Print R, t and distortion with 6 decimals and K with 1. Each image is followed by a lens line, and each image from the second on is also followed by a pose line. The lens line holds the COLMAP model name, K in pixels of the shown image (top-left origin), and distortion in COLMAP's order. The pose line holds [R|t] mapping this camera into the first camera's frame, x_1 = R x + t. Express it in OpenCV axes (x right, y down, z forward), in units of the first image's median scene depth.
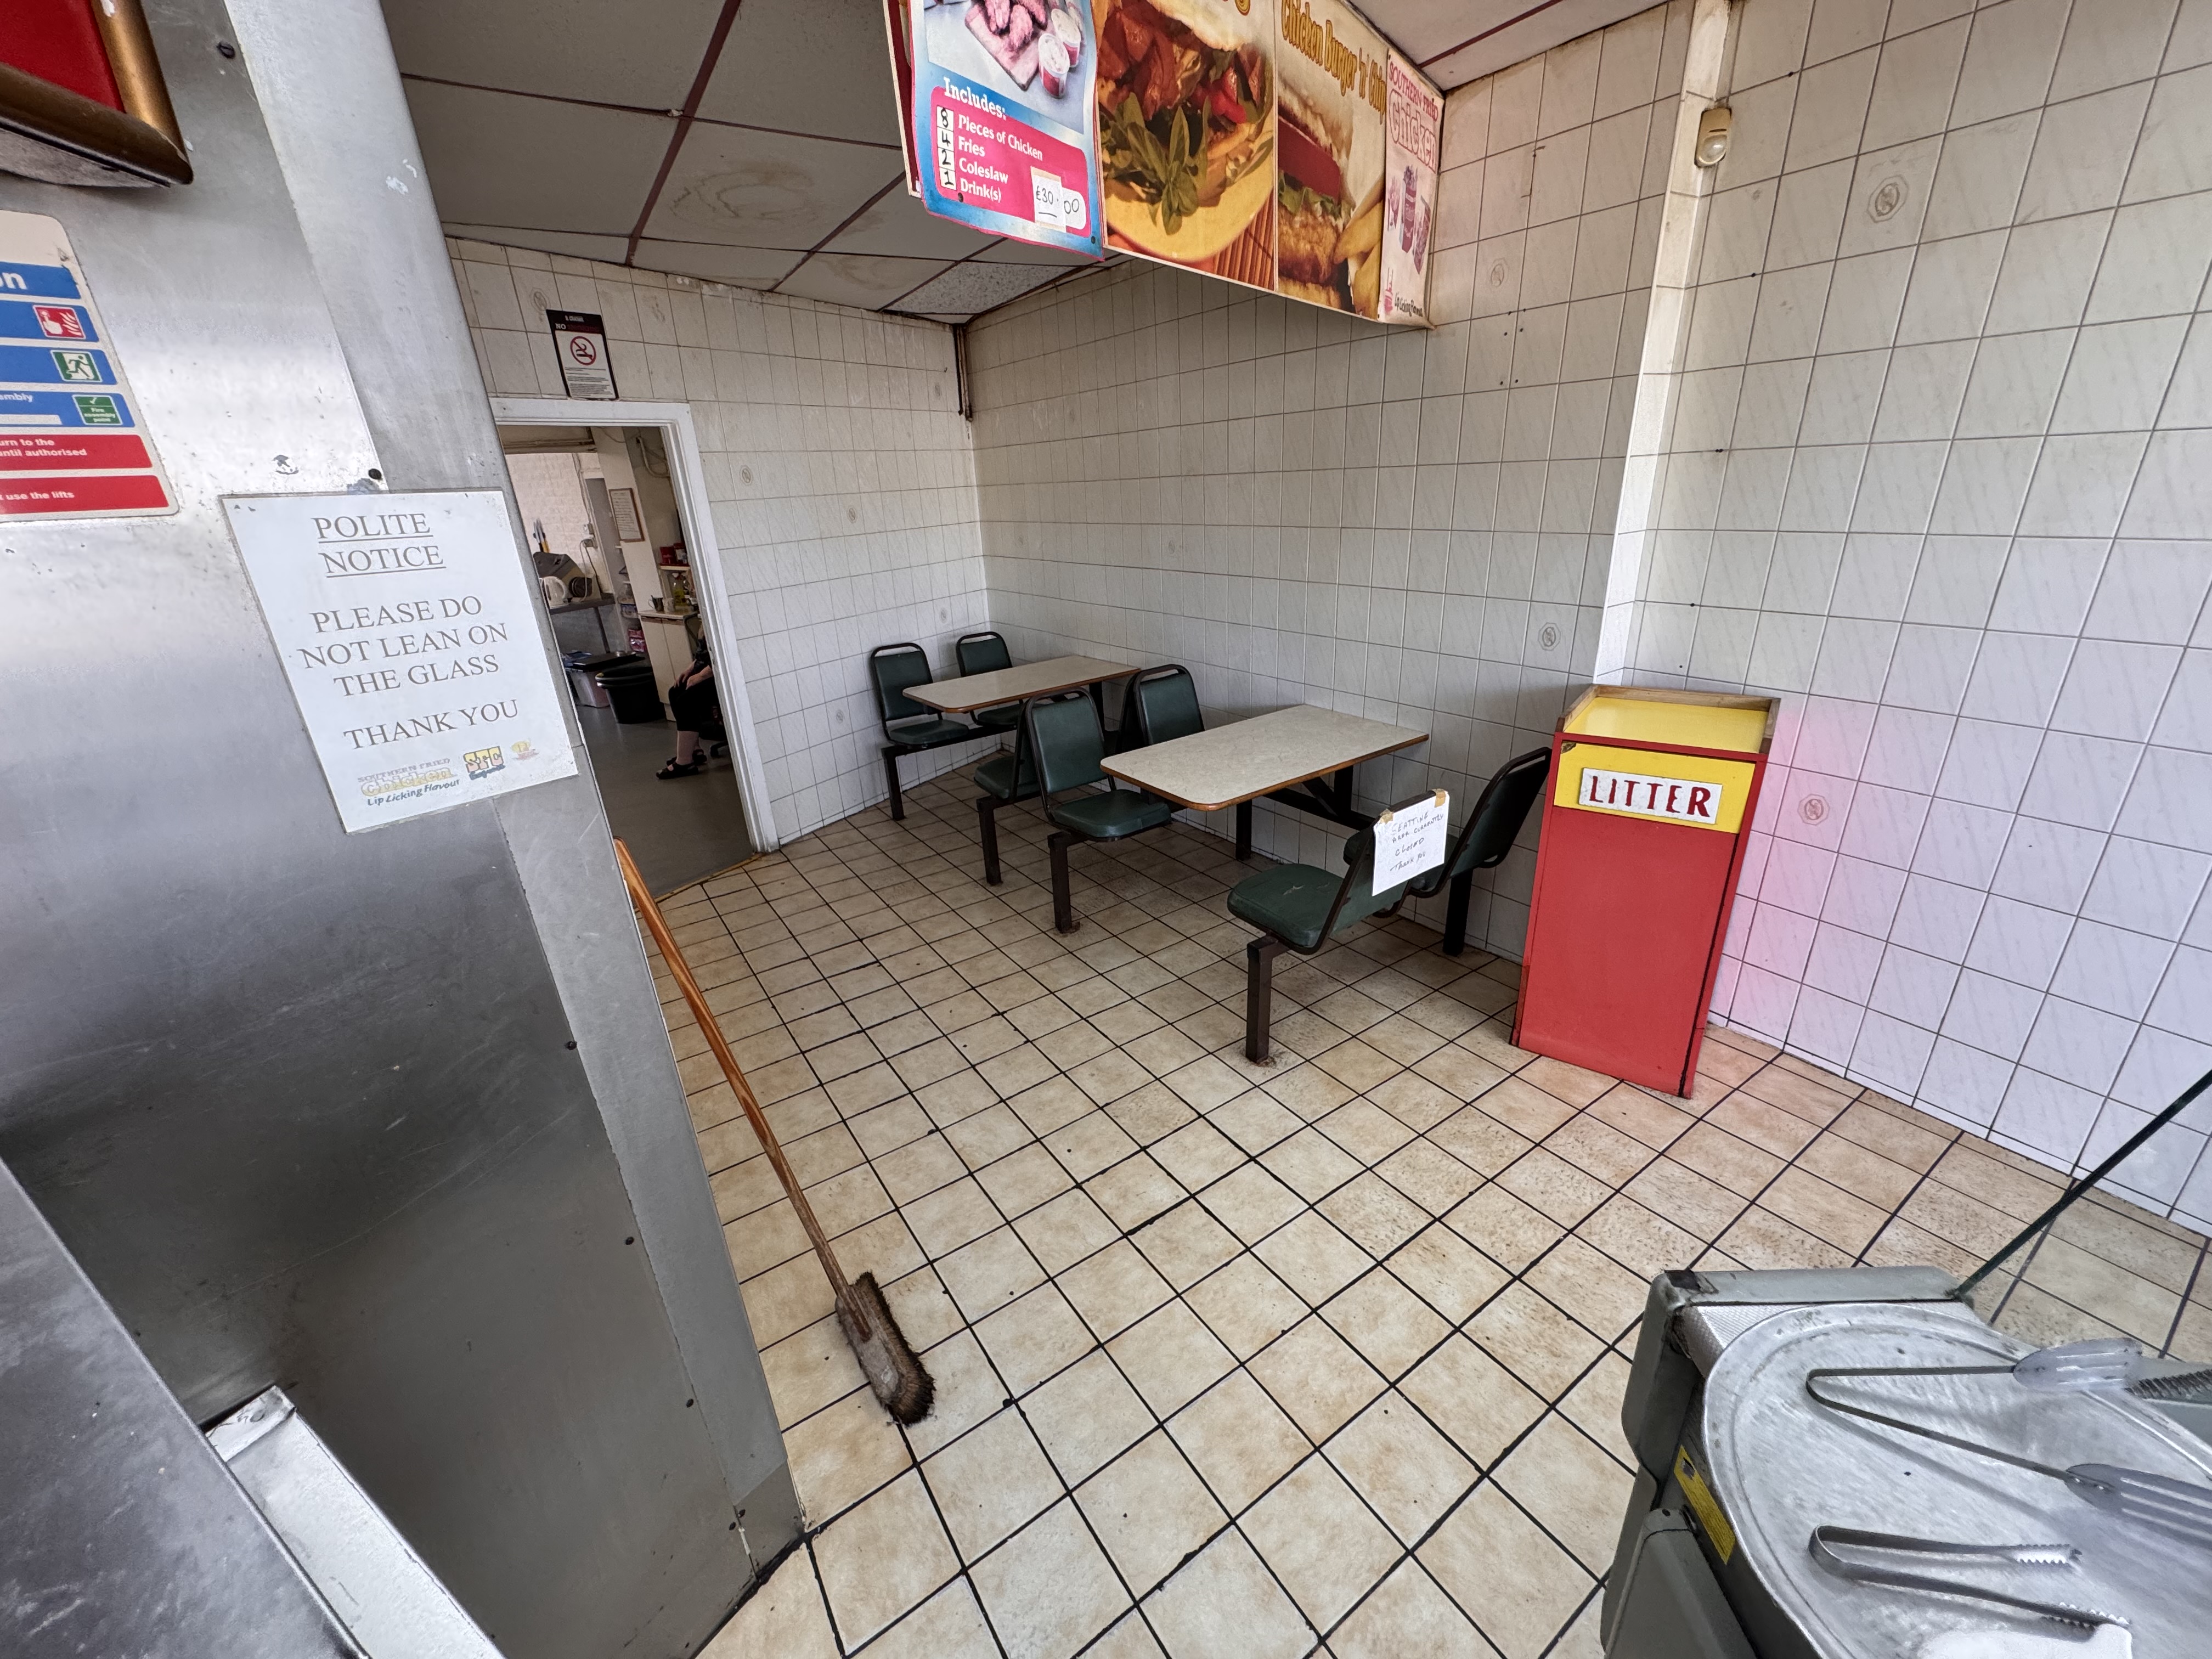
lens RADIAL K [[883.3, 0, 1108.6], [0, 883.3, 826.2], [0, 0, 1]] dist [-0.000315, -0.000725]
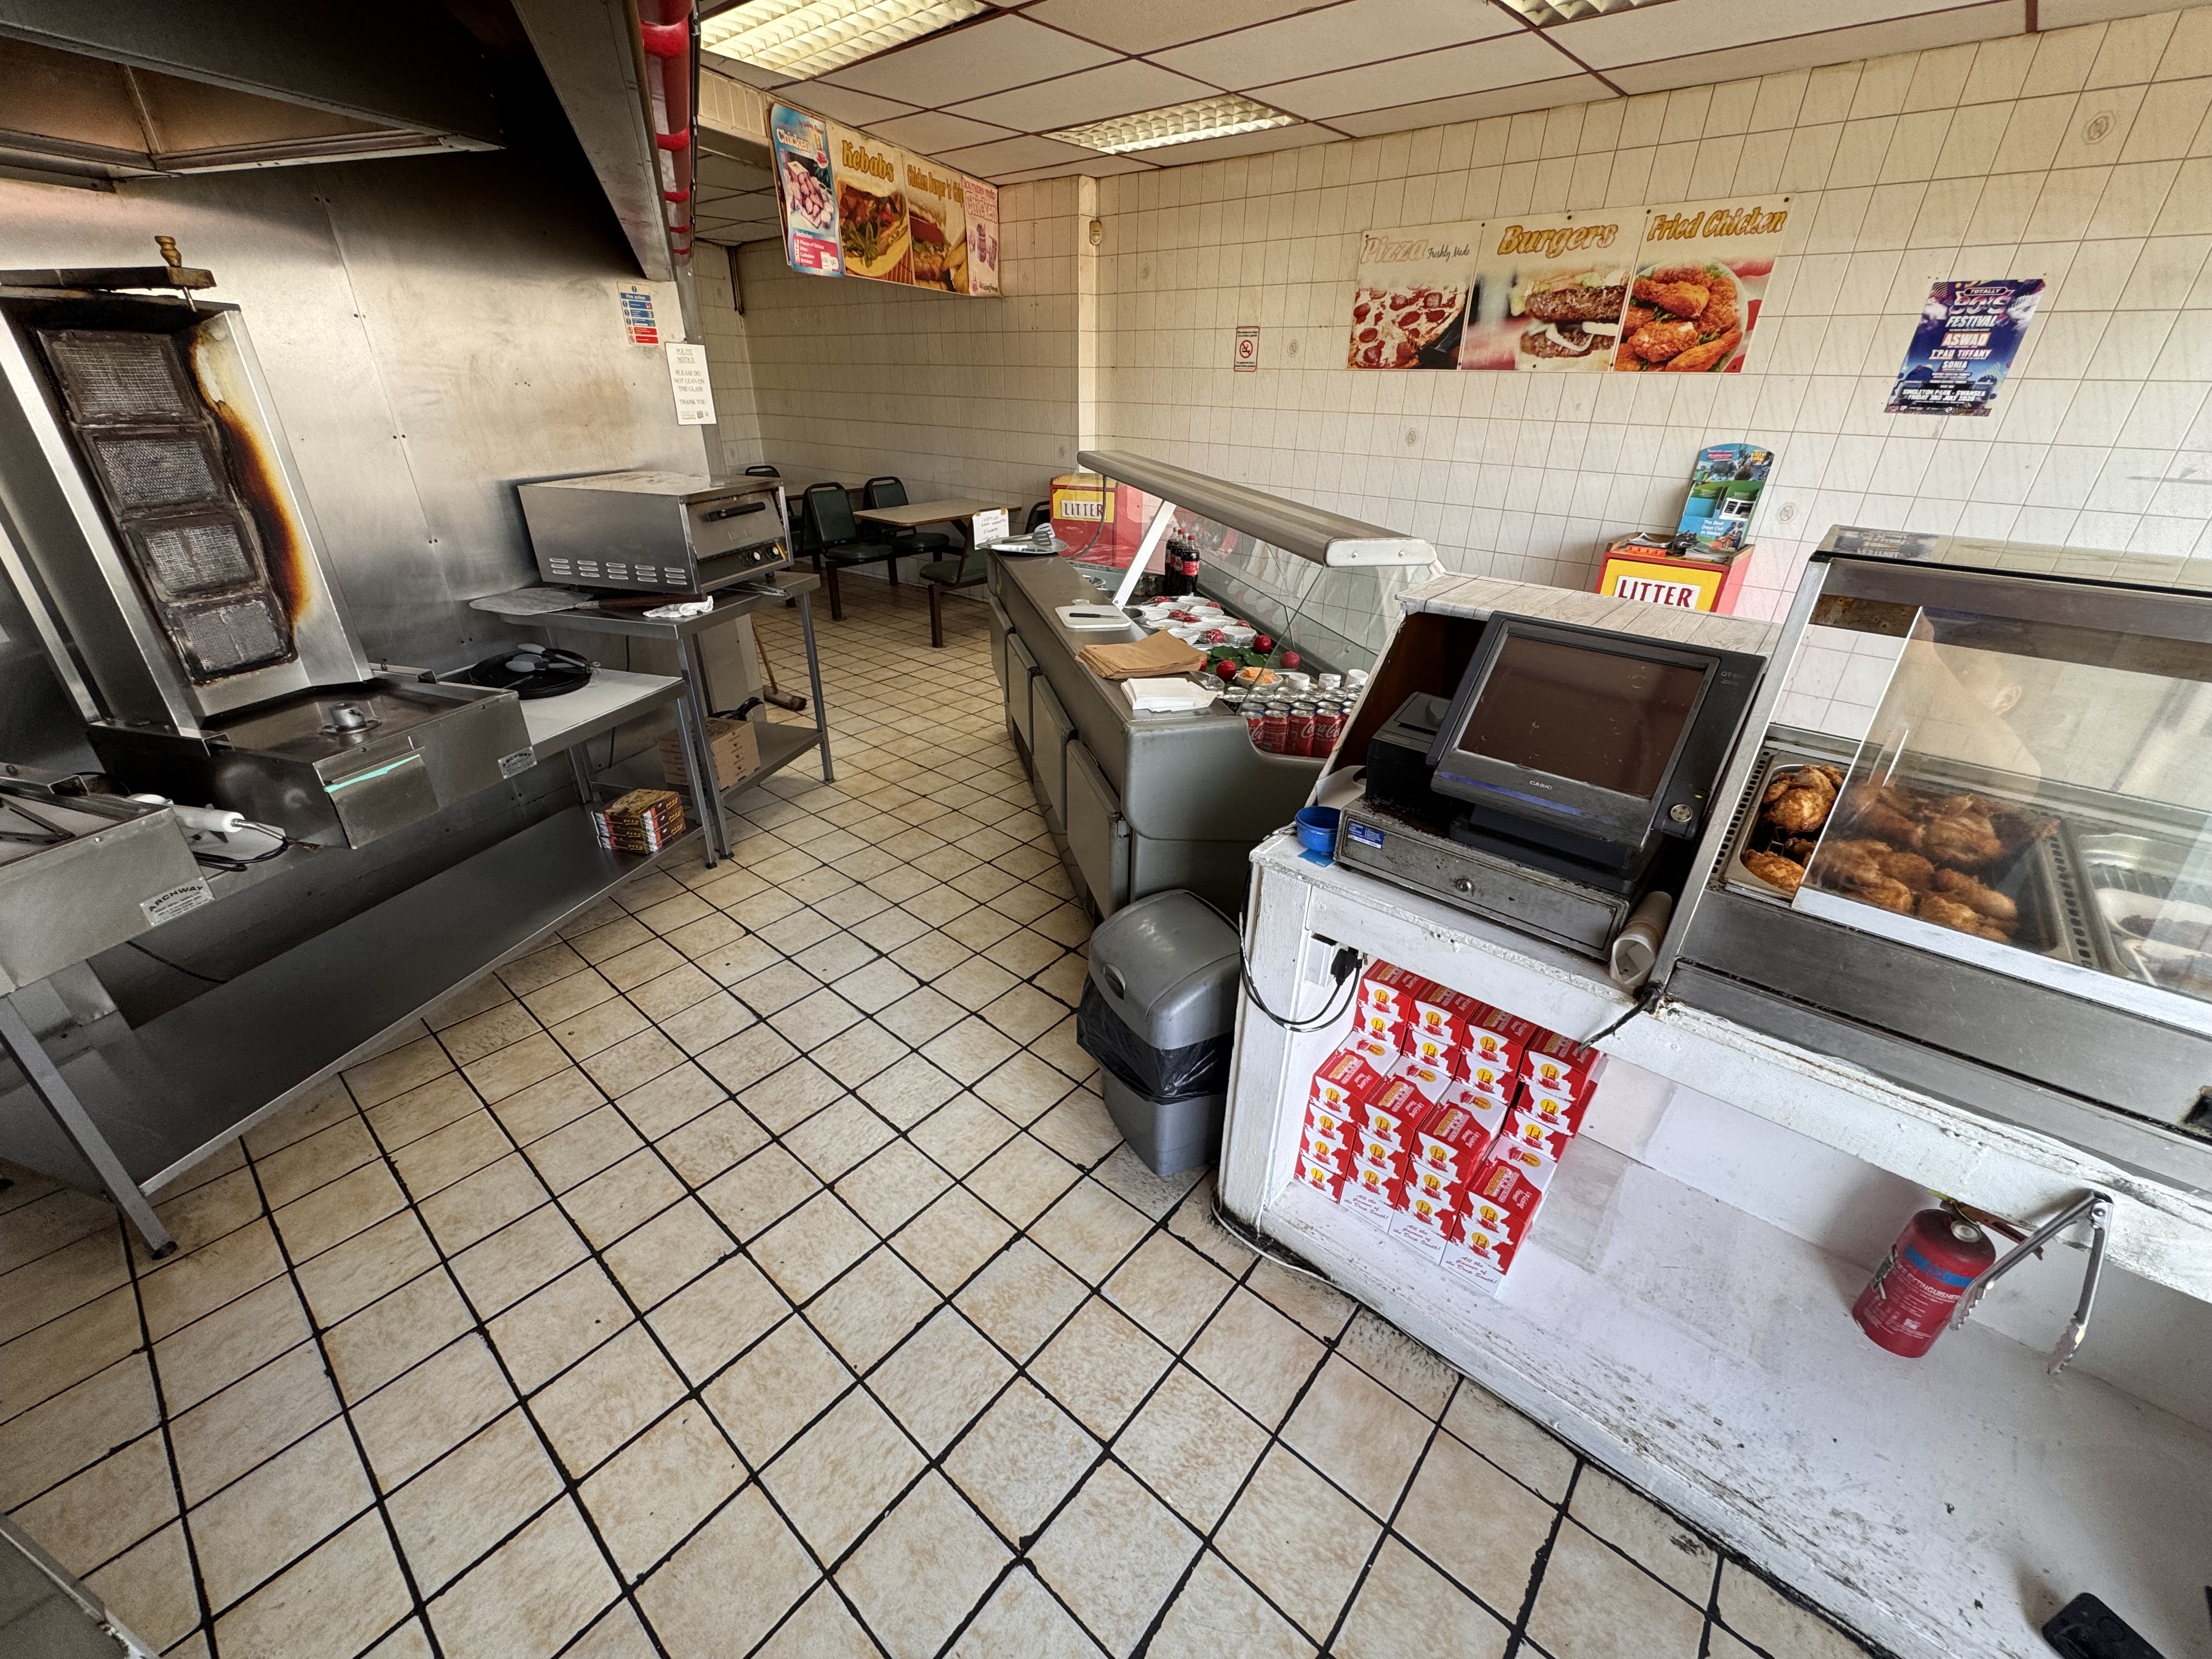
lens RADIAL K [[883.3, 0, 1107.0], [0, 883.3, 830.3], [0, 0, 1]] dist [-0.000315, -0.000725]
pose [[0.962145, -0.062725, 0.265222, -0.043083], [0.037981, 0.994518, 0.097419, 0.657106], [-0.269879, -0.083658, 0.959253, -1.557888]]
